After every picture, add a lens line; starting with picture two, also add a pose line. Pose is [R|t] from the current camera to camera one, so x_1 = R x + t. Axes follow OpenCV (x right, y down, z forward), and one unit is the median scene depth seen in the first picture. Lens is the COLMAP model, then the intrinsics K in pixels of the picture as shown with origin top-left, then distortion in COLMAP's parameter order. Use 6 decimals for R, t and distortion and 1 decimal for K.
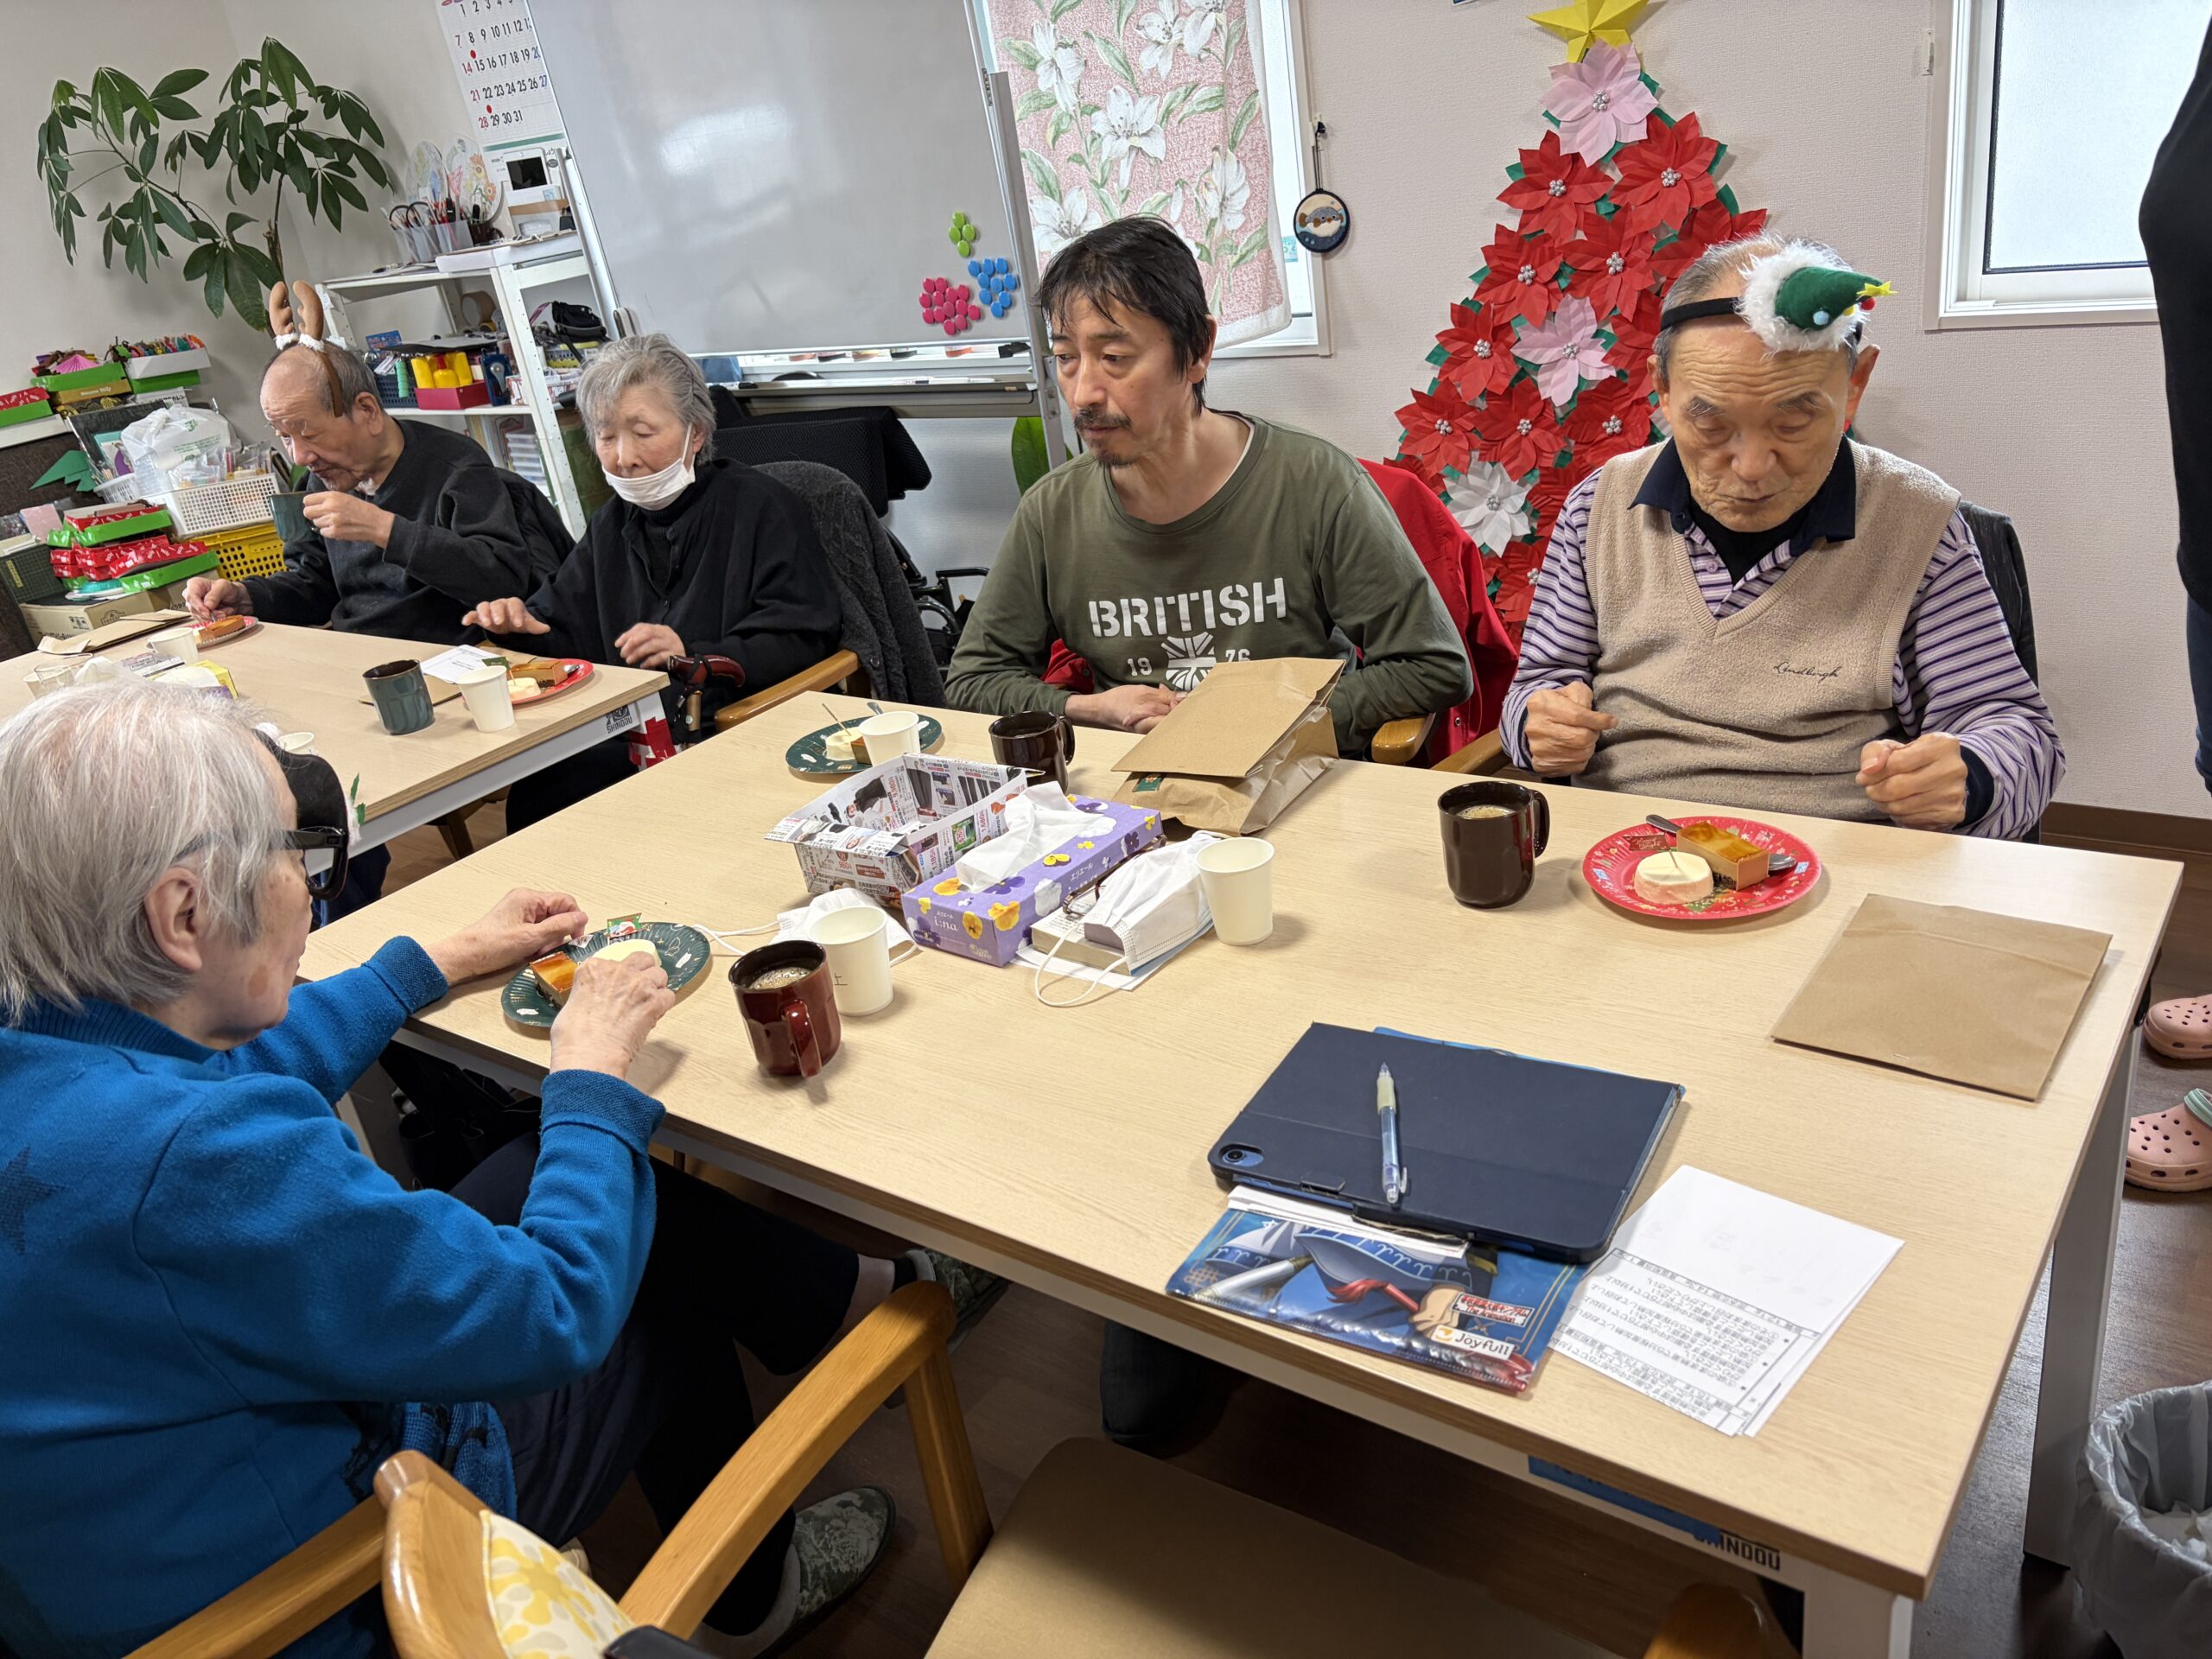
lens RADIAL K [[1685.0, 0, 1101.8], [0, 1685.0, 831.0], [0, 0, 1]] dist [0.026606, -0.035079]
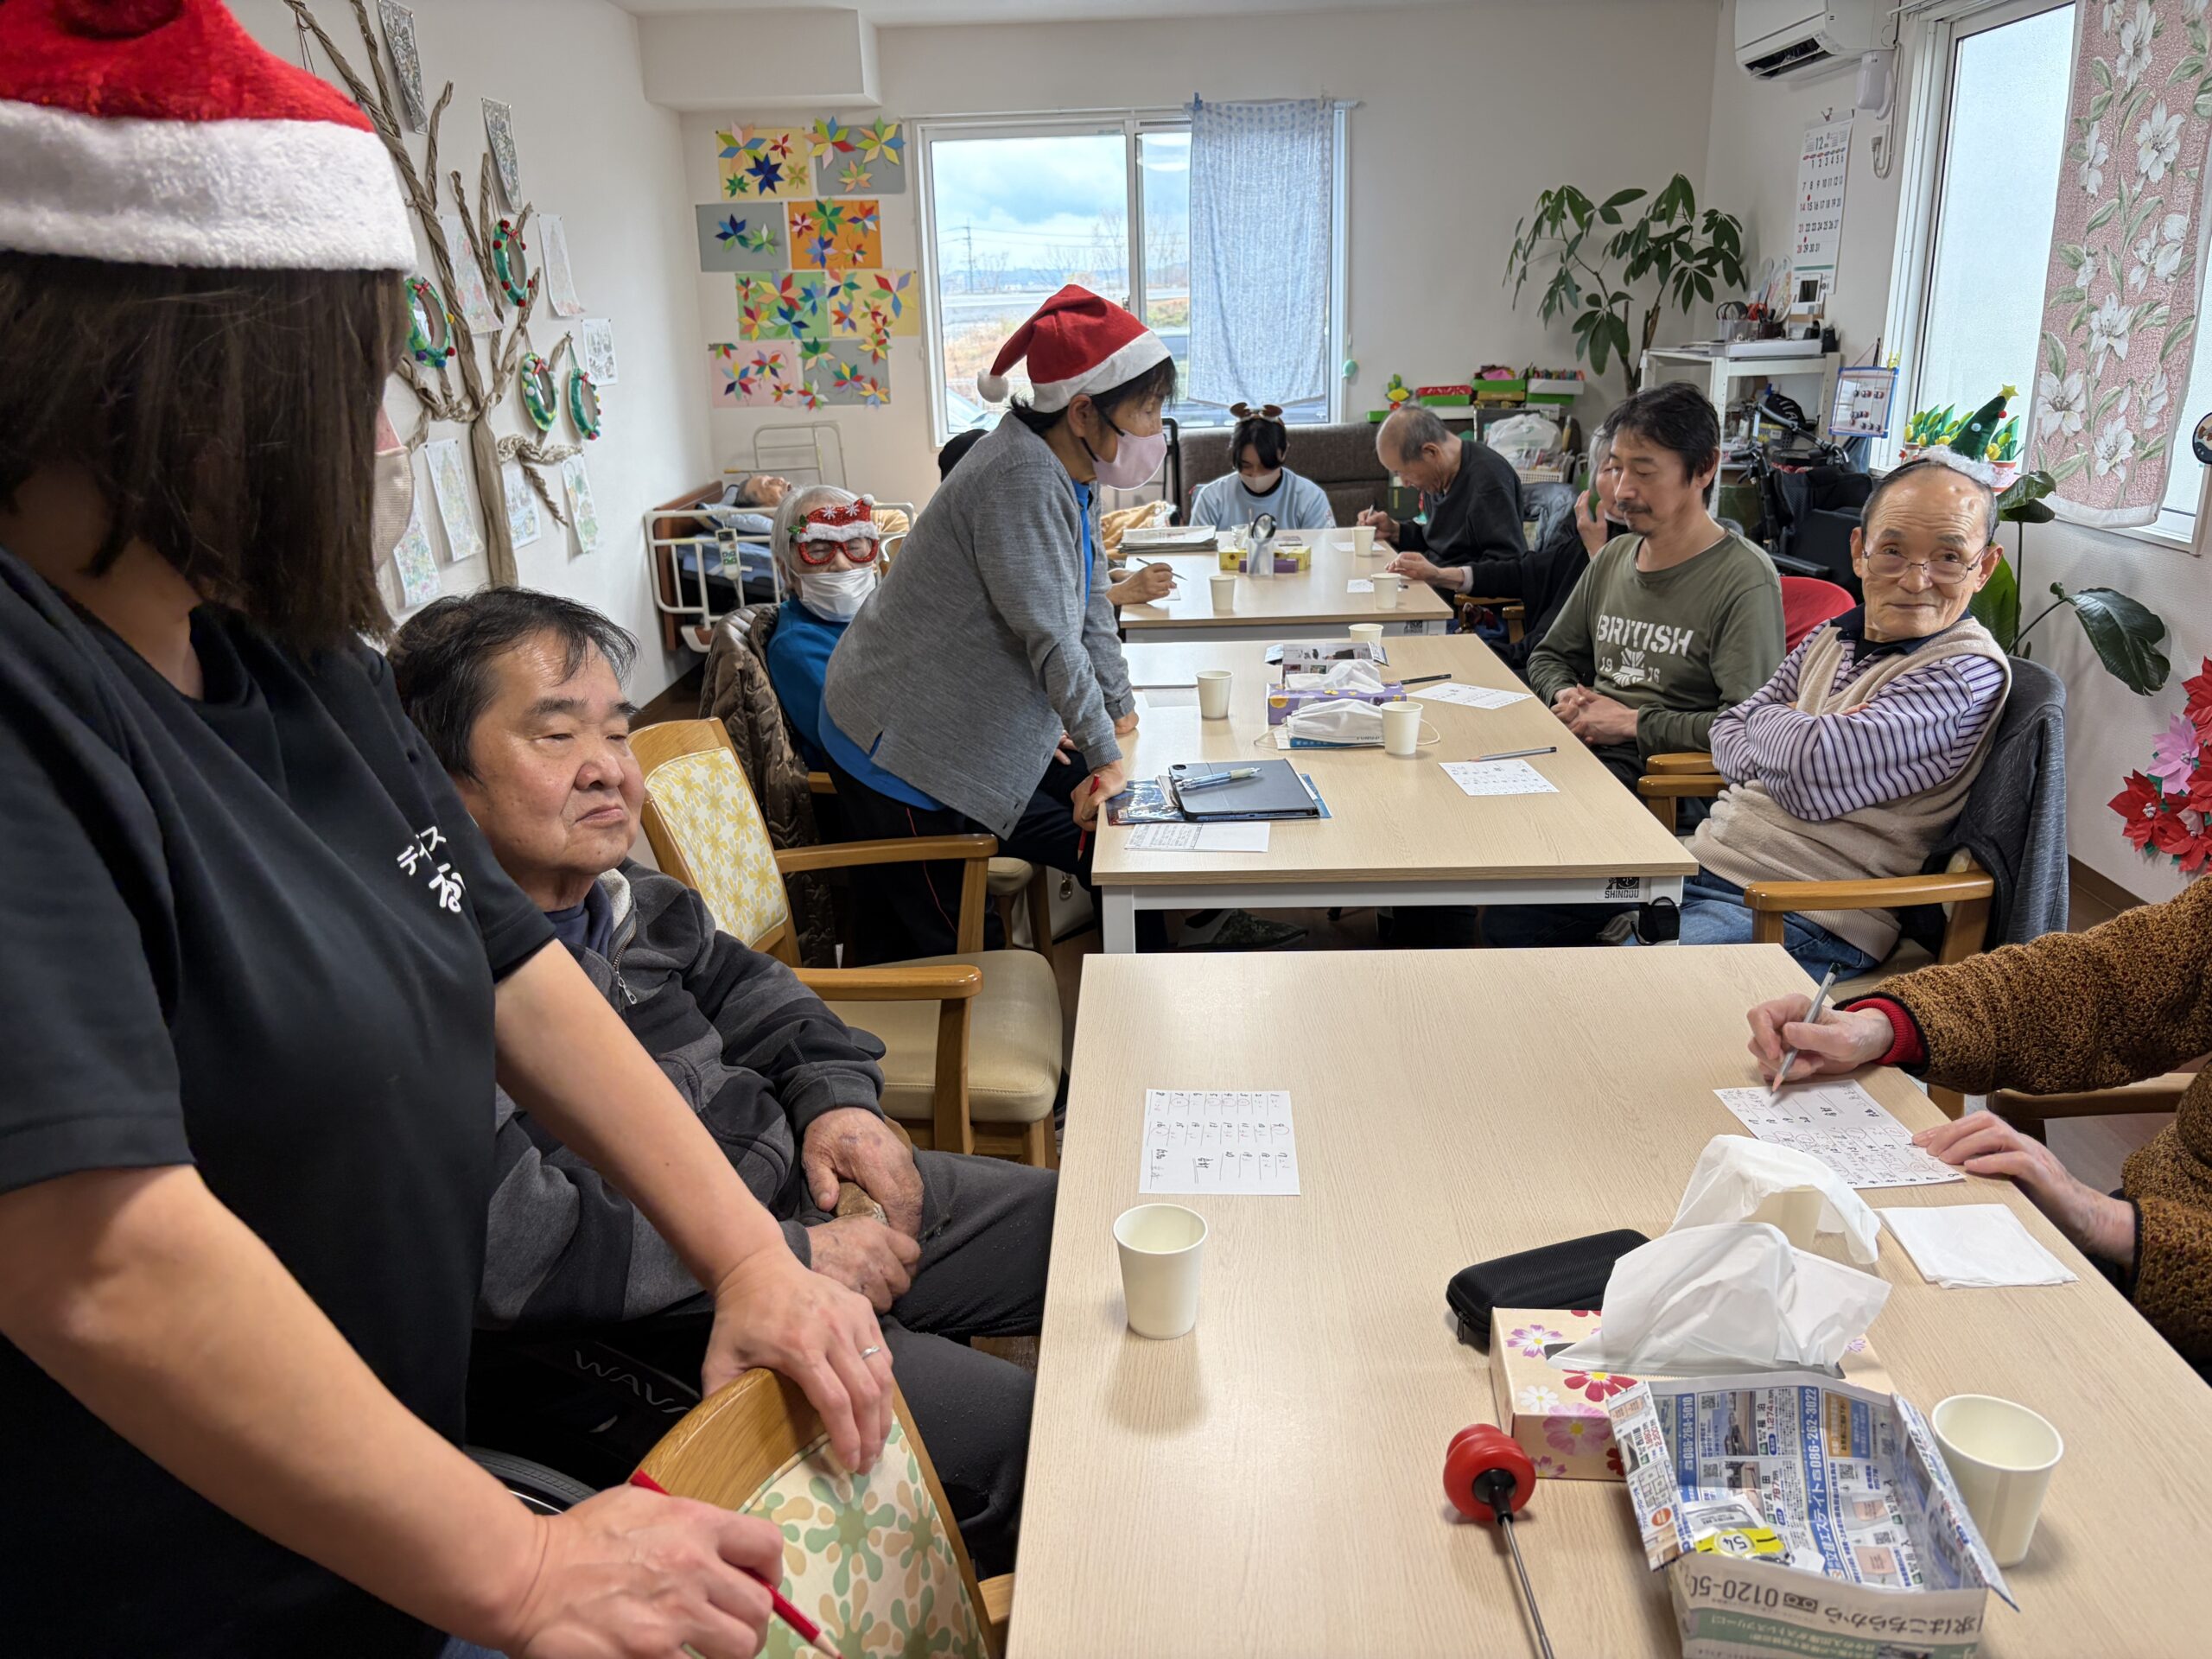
lens RADIAL K [[1685.0, 0, 1093.6], [0, 1685.0, 812.9], [0, 0, 1]] dist [0.026606, -0.035079]
pose [[0.568013, 0.360220, -0.740002, 0.612551], [-0.385038, 0.910973, 0.147897, -0.018521], [0.727397, 0.200922, 0.656143, -0.204078]]
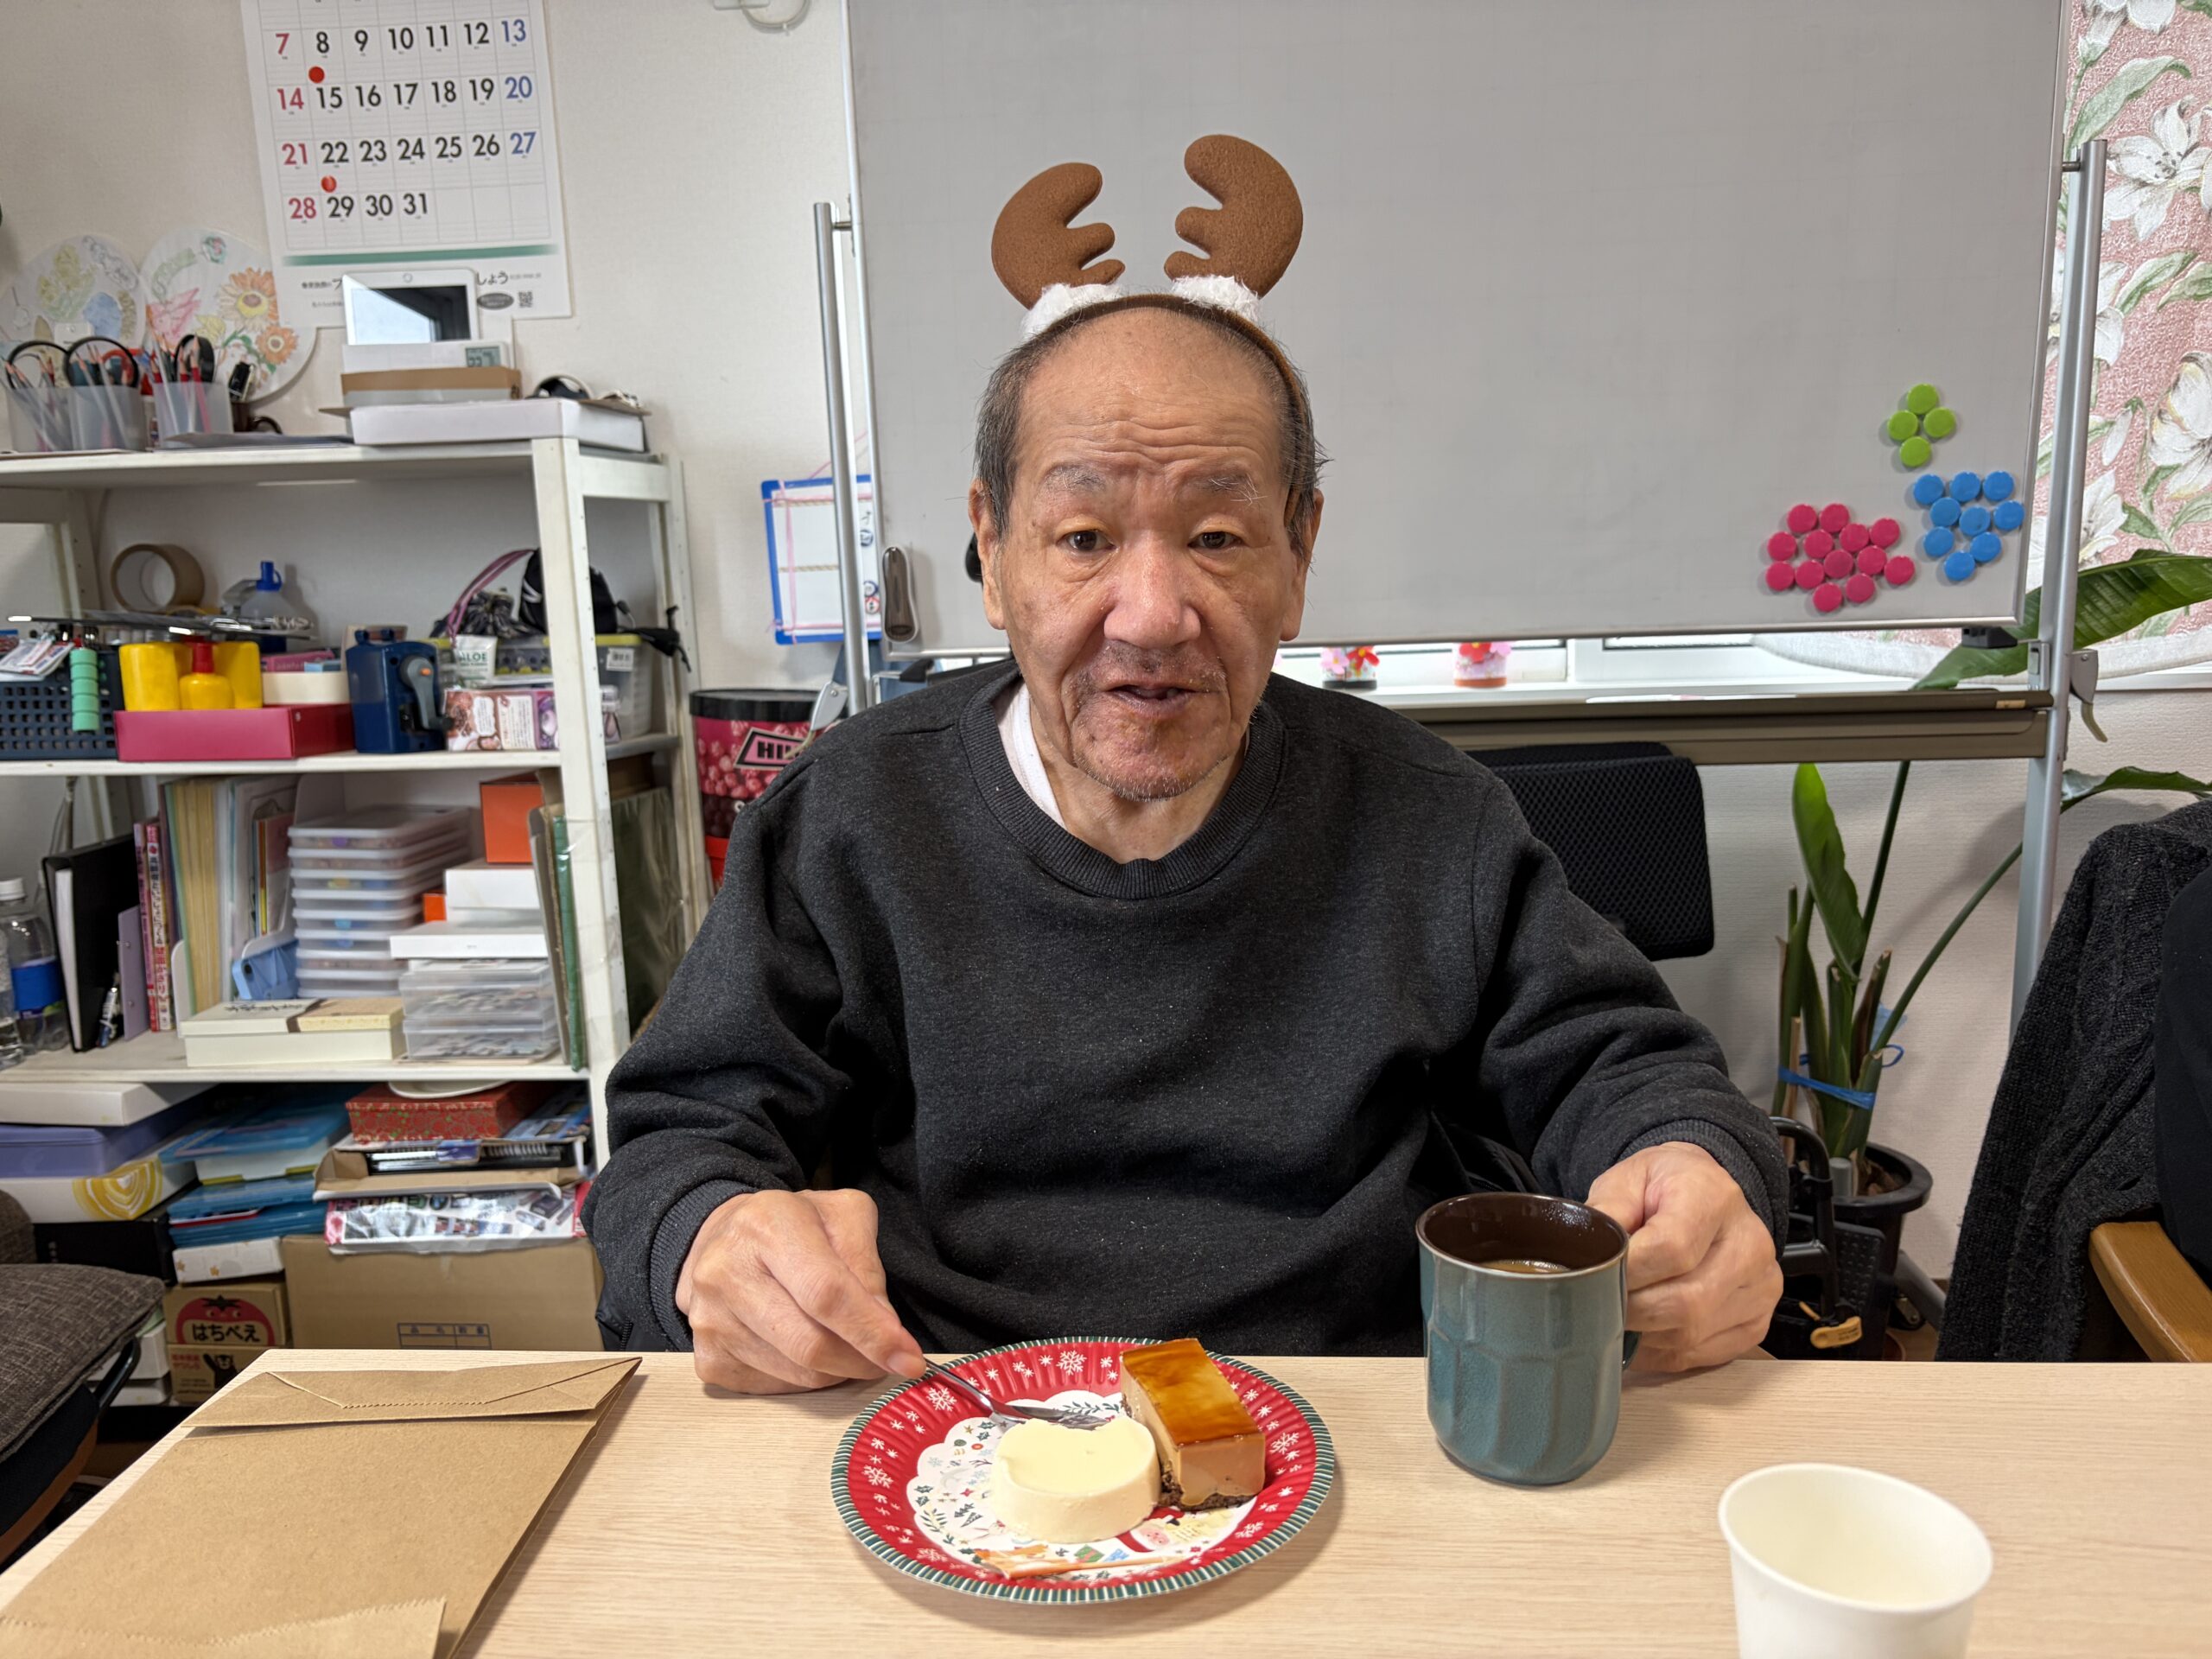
lens RADIAL K [[1685.0, 0, 1094.6], [0, 1685.0, 823.8], [0, 0, 1]] dist [0.026606, -0.035079]
pose [[0.842997, 0.034788, 0.536793, -0.604529], [0.130648, 0.954785, -0.267052, -0.128174], [-0.521812, 0.295255, 0.800336, 0.769488]]
